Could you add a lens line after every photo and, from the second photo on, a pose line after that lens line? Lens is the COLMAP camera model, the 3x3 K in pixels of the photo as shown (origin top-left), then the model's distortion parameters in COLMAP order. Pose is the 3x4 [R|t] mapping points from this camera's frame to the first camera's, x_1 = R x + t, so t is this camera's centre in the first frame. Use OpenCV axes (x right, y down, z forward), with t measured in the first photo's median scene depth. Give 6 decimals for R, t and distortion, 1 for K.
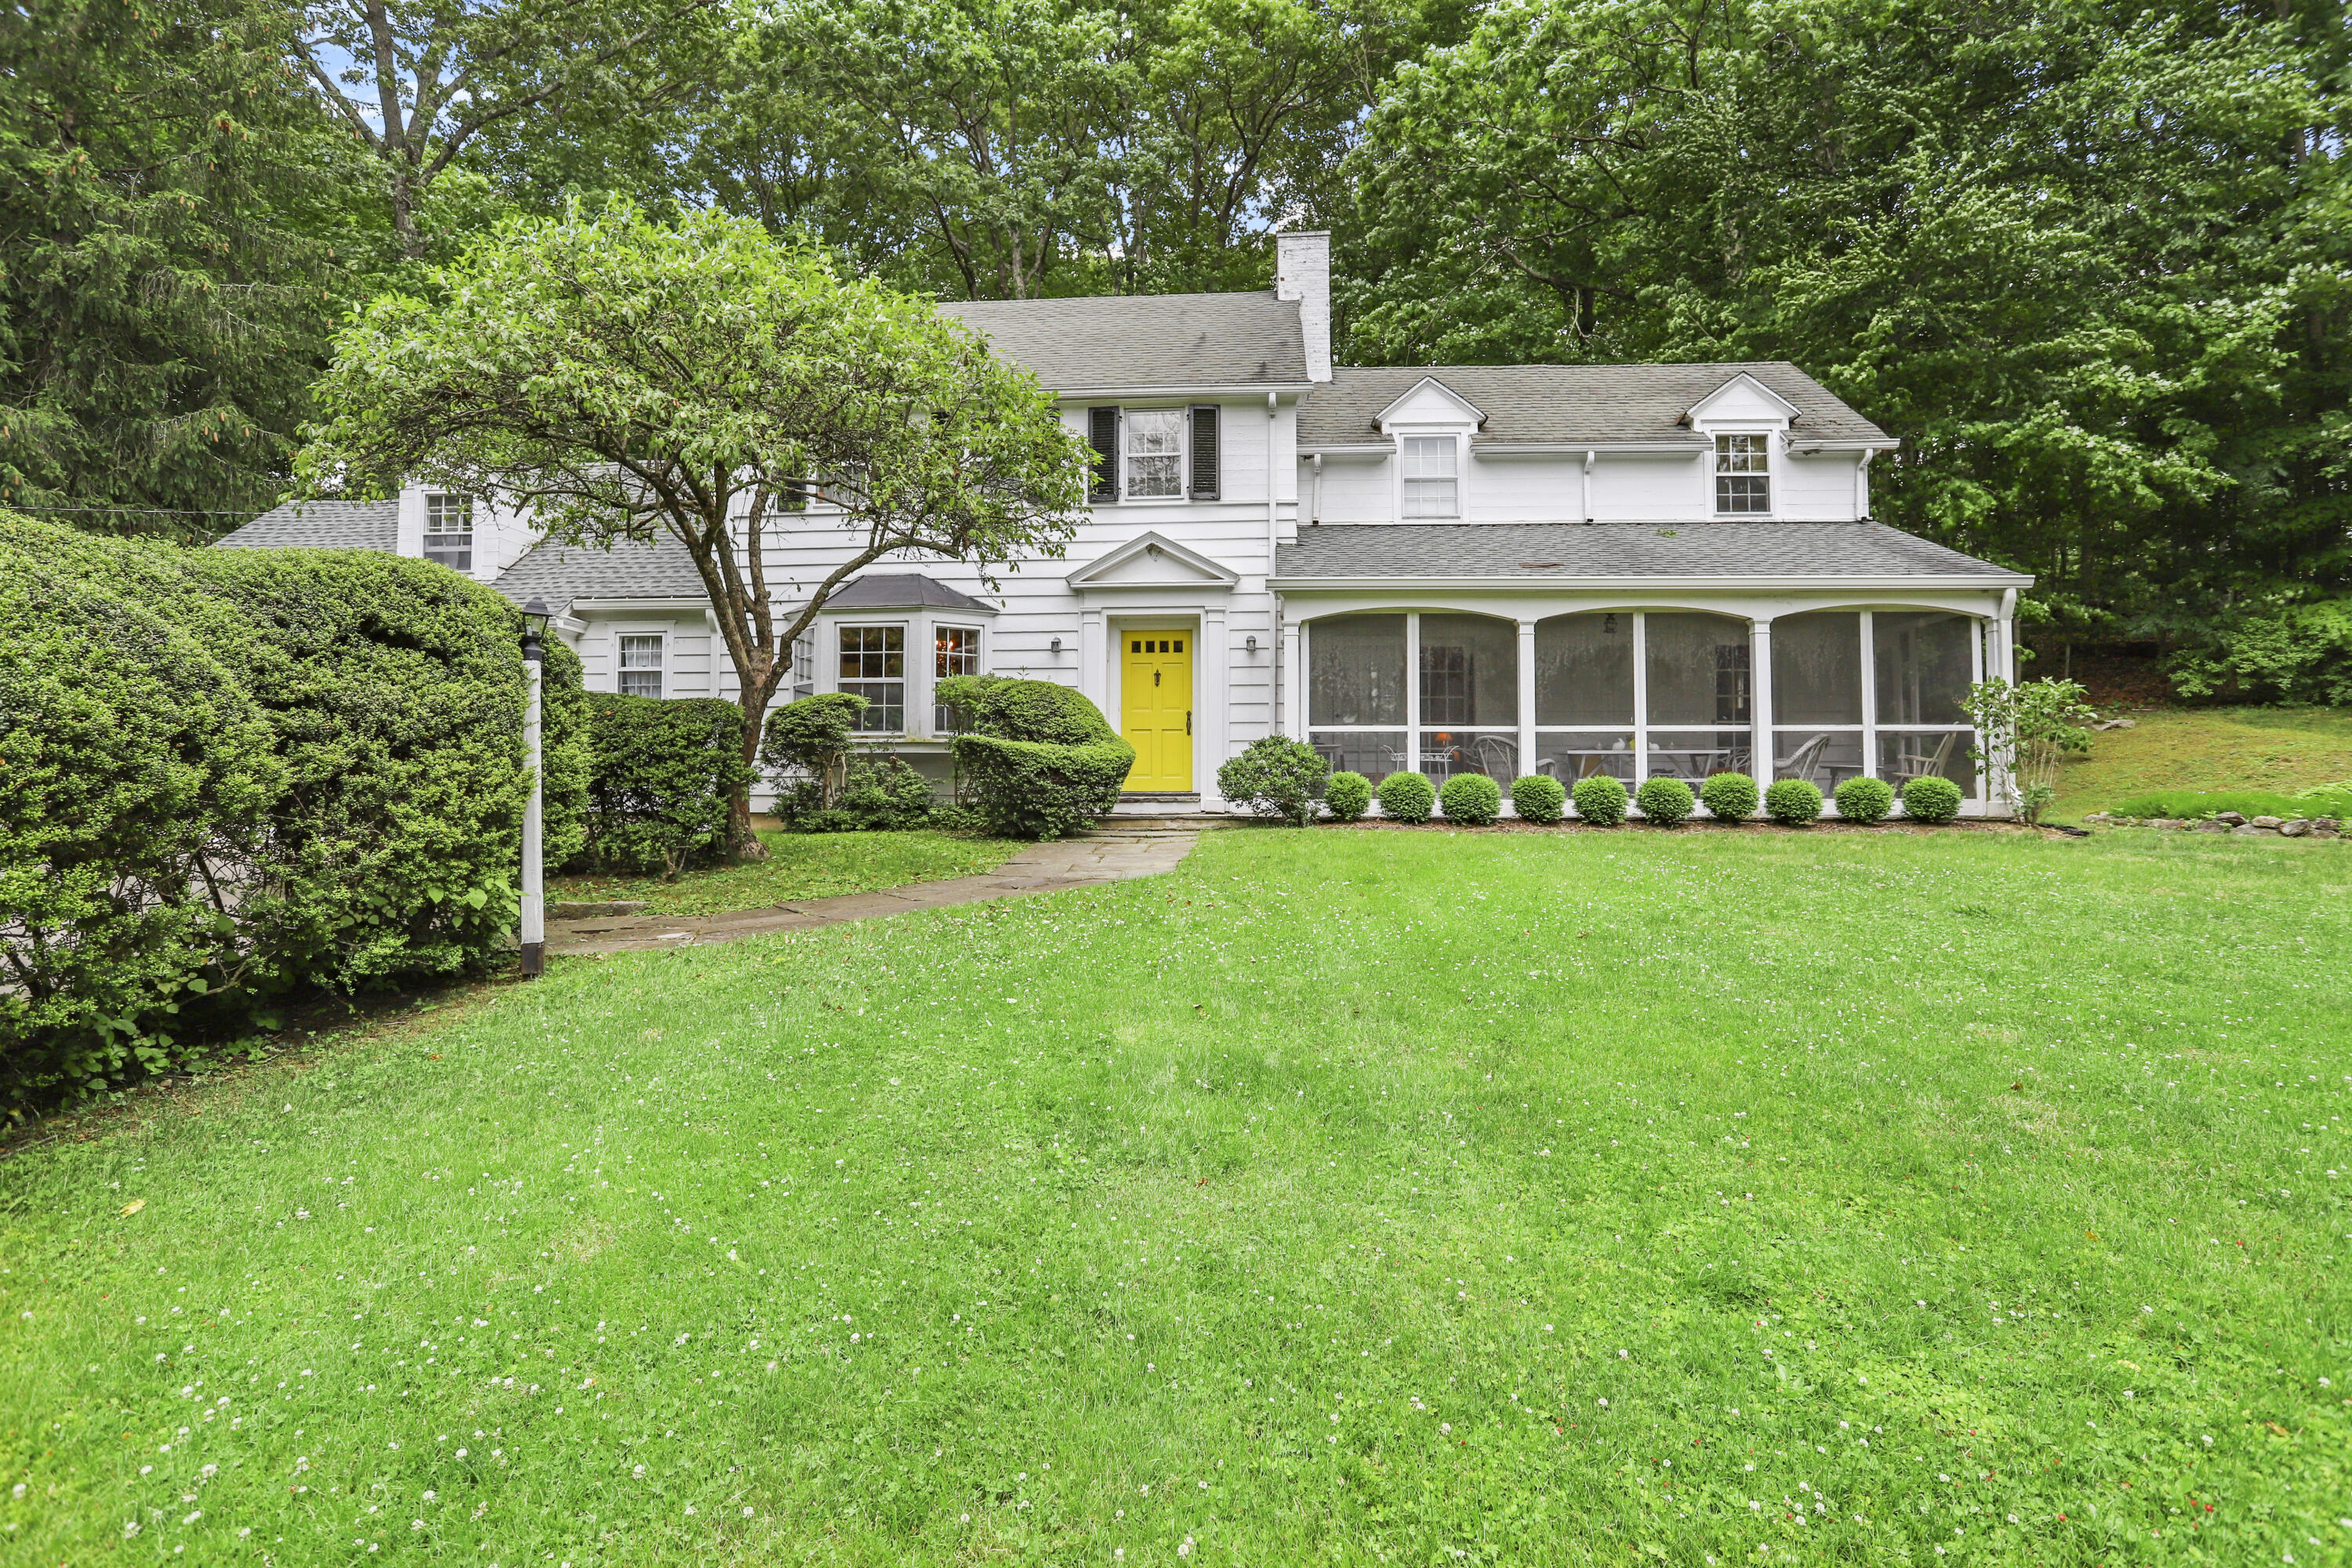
lens RADIAL K [[1169.3, 0, 1183.5], [0, 1169.3, 793.3], [0, 0, 1]] dist [-0.061032, -0.000268]
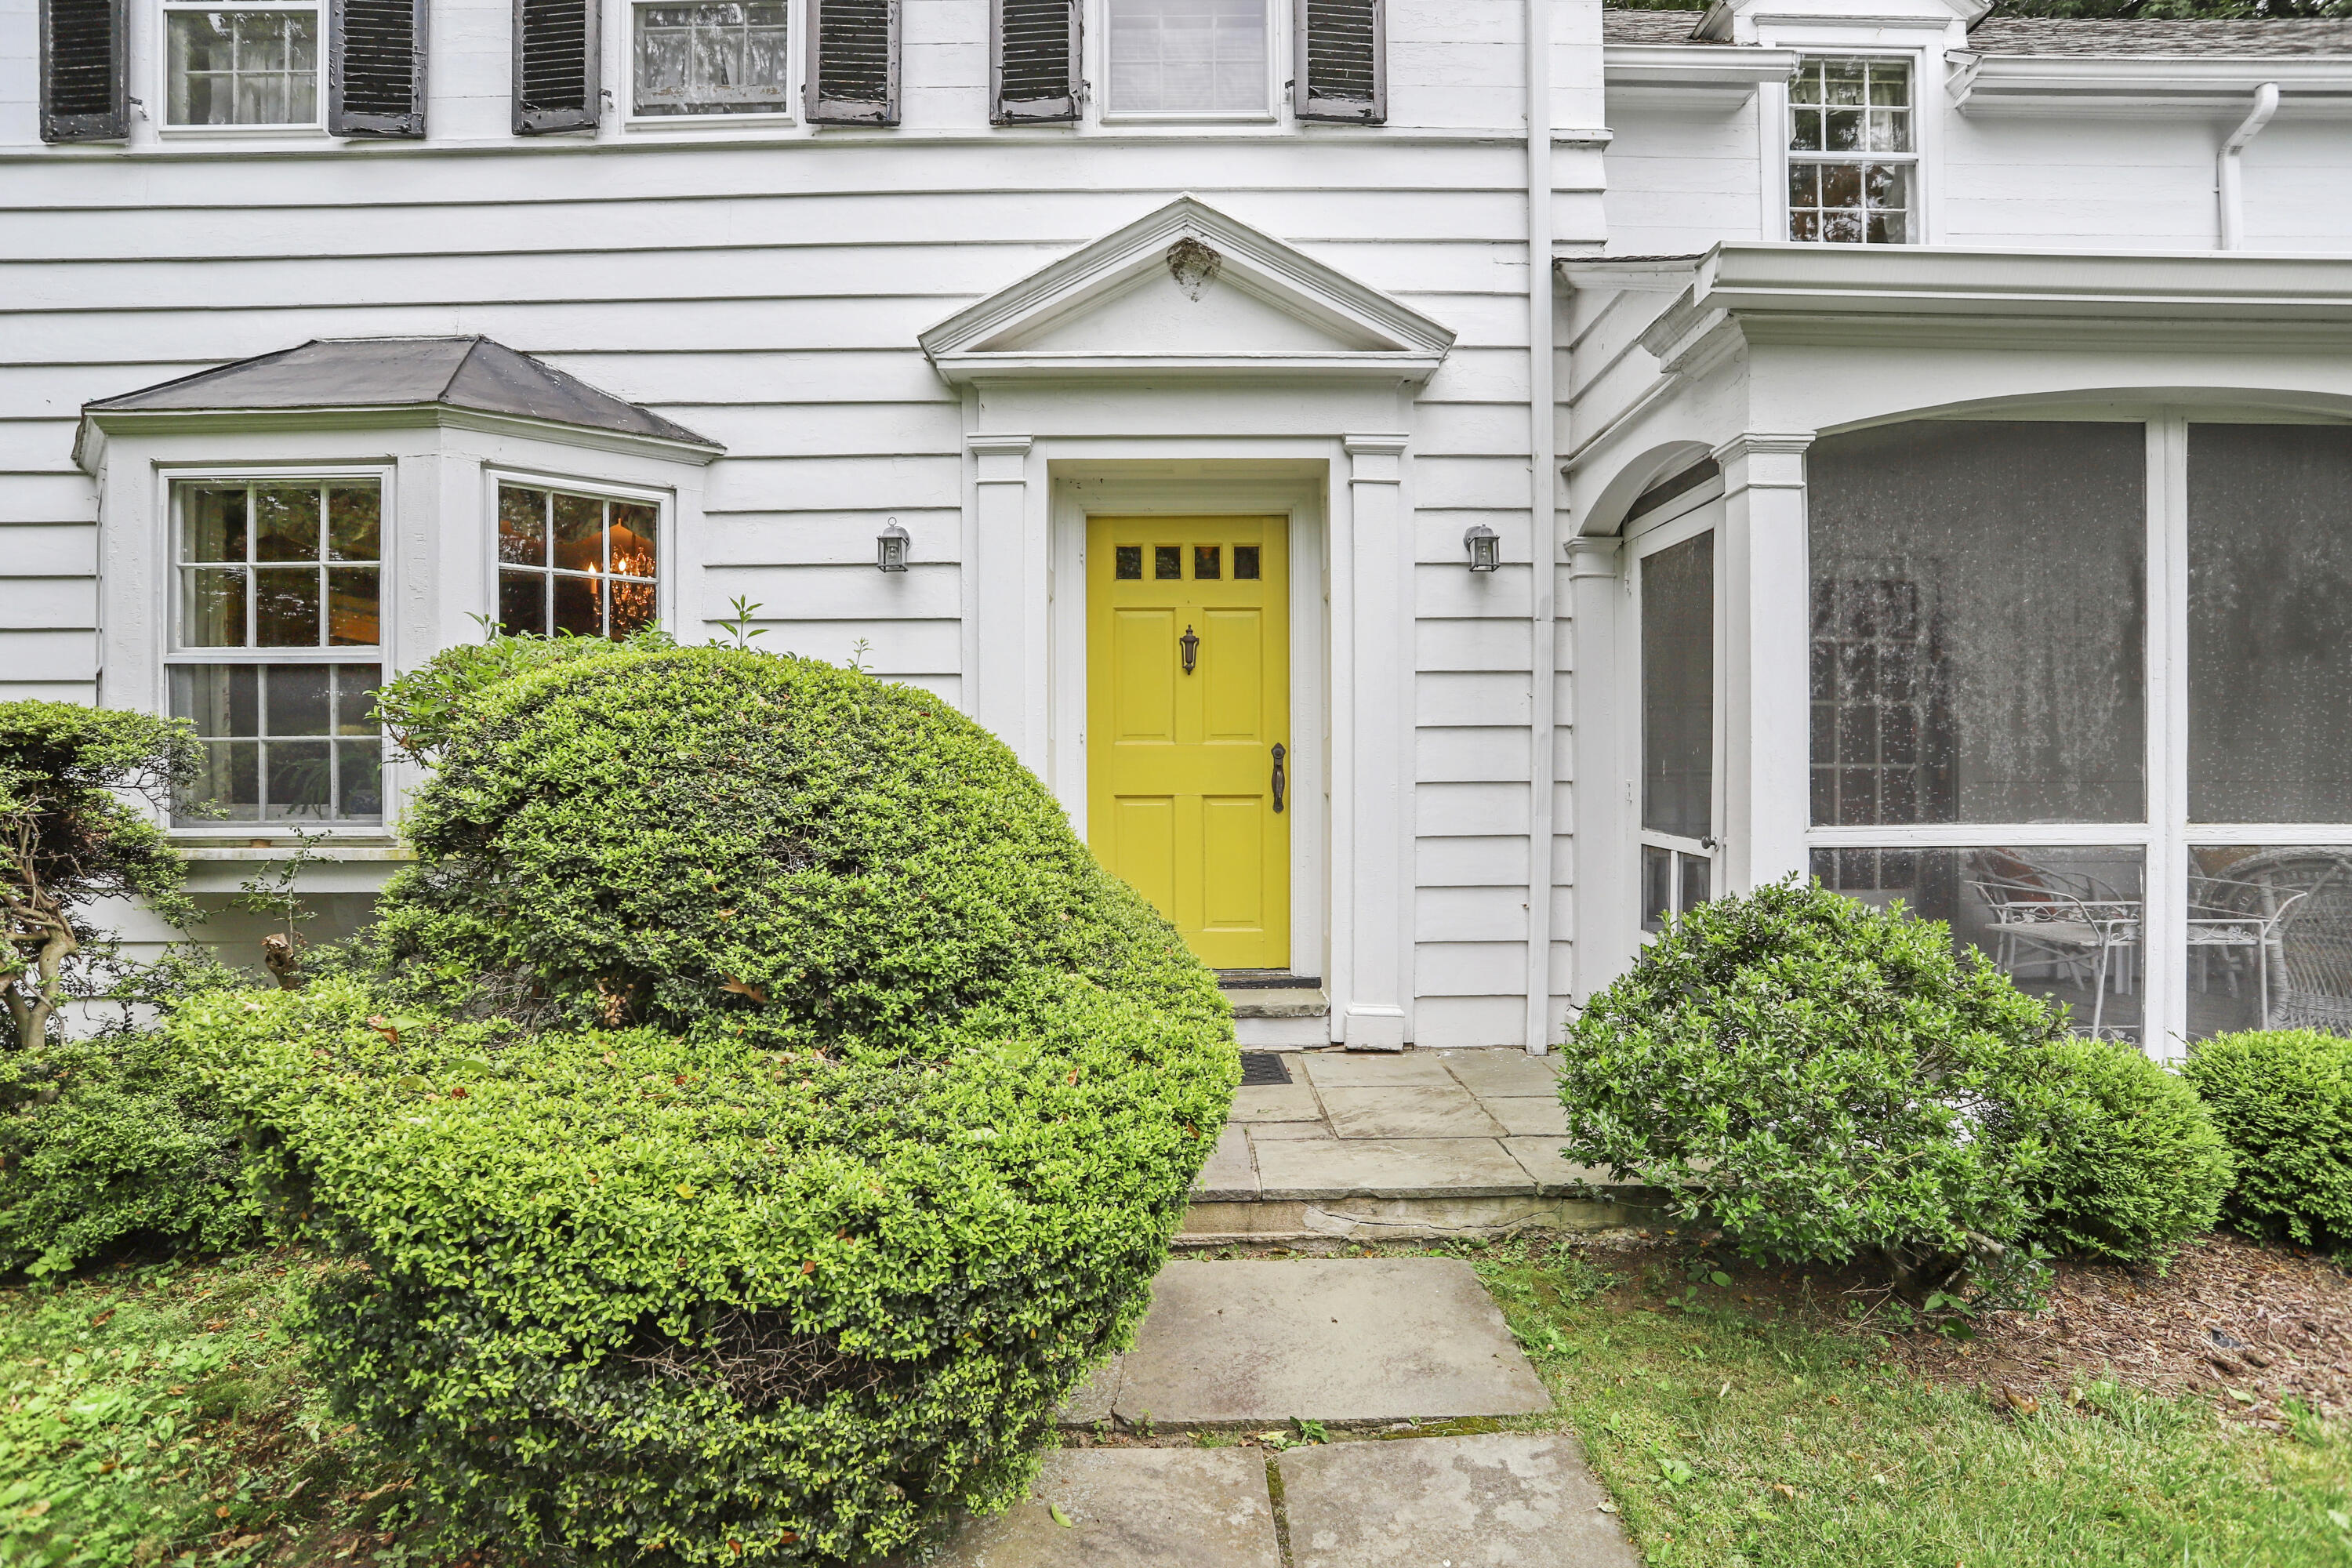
lens RADIAL K [[1178.5, 0, 1161.9], [0, 1178.5, 776.4], [0, 0, 1]] dist [-0.066705, 0.024808]
pose [[0.997969, -0.003879, 0.063576, -0.055289], [0.003846, 0.999992, 0.000641, -0.063117], [-0.063578, -0.000396, 0.997977, 0.669365]]
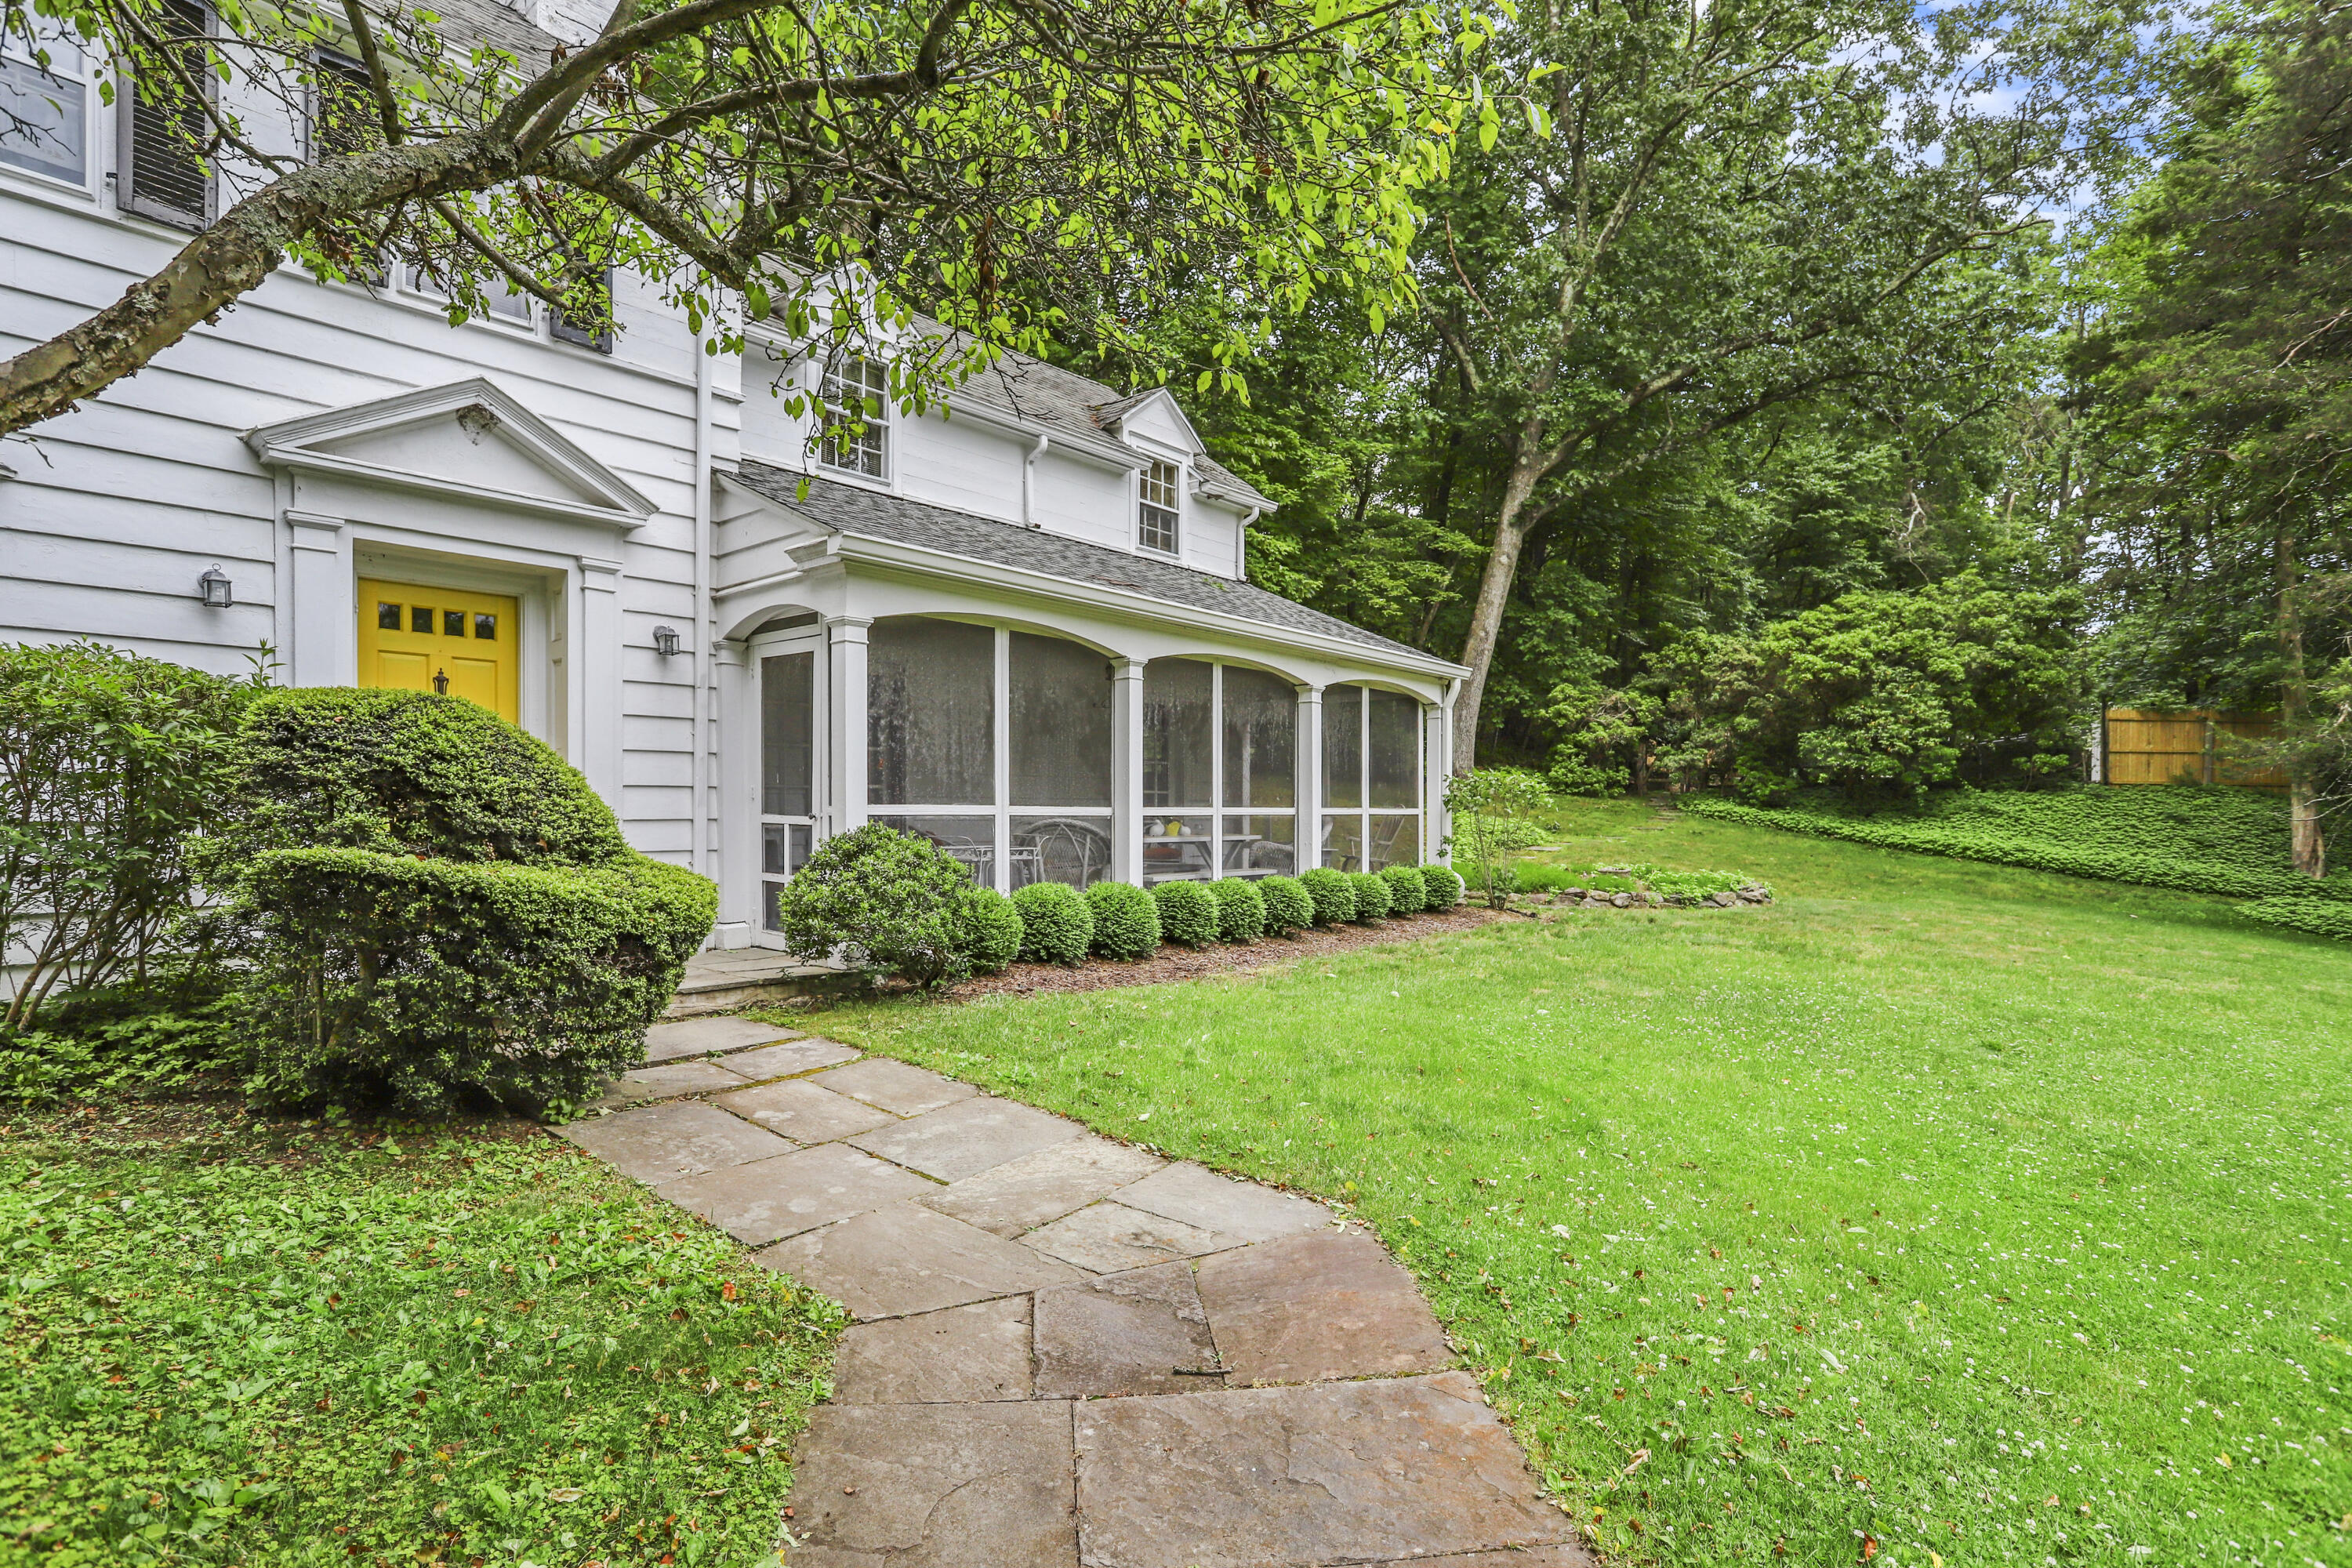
lens RADIAL K [[1178.5, 0, 1197.9], [0, 1178.5, 871.7], [0, 0, 1]] dist [-0.066705, 0.024808]
pose [[0.575448, -0.038607, 0.816926, -0.242232], [-0.000360, 0.998873, 0.047459, -0.046887], [-0.817838, -0.027604, 0.574786, 0.487264]]
